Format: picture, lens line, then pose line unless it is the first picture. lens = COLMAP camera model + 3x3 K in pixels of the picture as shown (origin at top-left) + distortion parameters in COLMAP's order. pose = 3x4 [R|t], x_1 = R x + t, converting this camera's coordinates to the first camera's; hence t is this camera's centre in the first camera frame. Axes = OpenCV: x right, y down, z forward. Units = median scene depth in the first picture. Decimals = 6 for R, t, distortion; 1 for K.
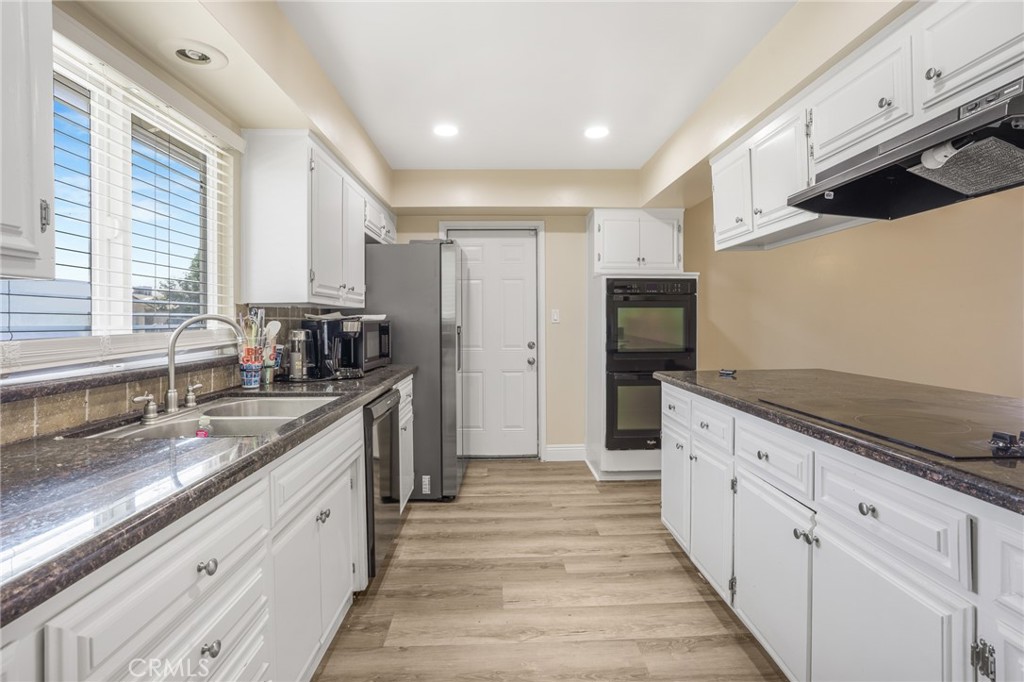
lens RADIAL K [[493.4, 0, 515.5], [0, 493.4, 320.6], [0, 0, 1]] dist [-0.005401, 0.001347]
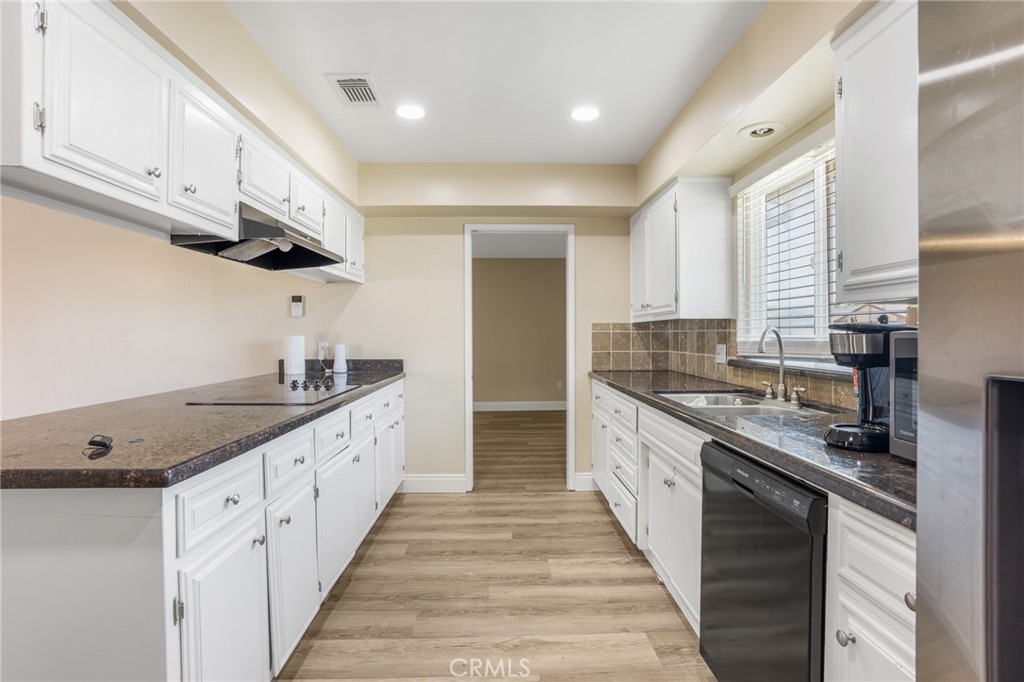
lens RADIAL K [[497.8, 0, 509.4], [0, 497.8, 338.1], [0, 0, 1]] dist [-0.042264, 0.012961]
pose [[-0.999939, 0.010223, 0.004101, 0.013655], [0.010241, 0.999939, 0.004244, 0.001856], [-0.004057, 0.004285, -0.999983, 1.399806]]
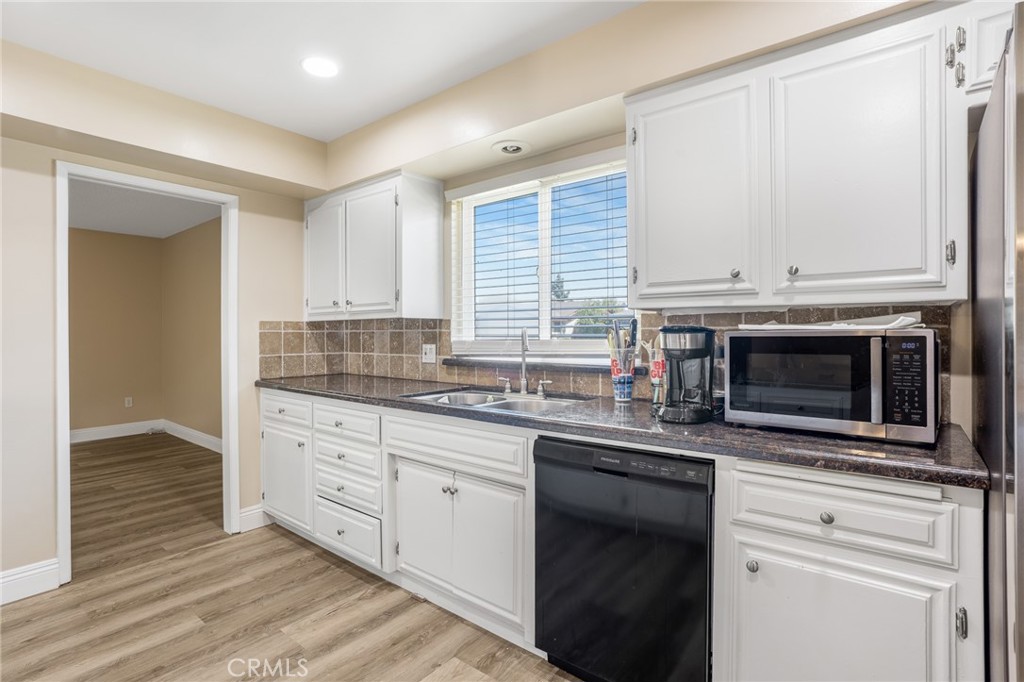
lens RADIAL K [[497.8, 0, 514.3], [0, 497.8, 333.0], [0, 0, 1]] dist [-0.042264, 0.012961]
pose [[-0.646438, 0.009300, -0.762910, 0.275275], [0.010738, 0.999938, 0.003091, -0.001491], [0.762891, -0.006194, -0.646497, 1.172742]]
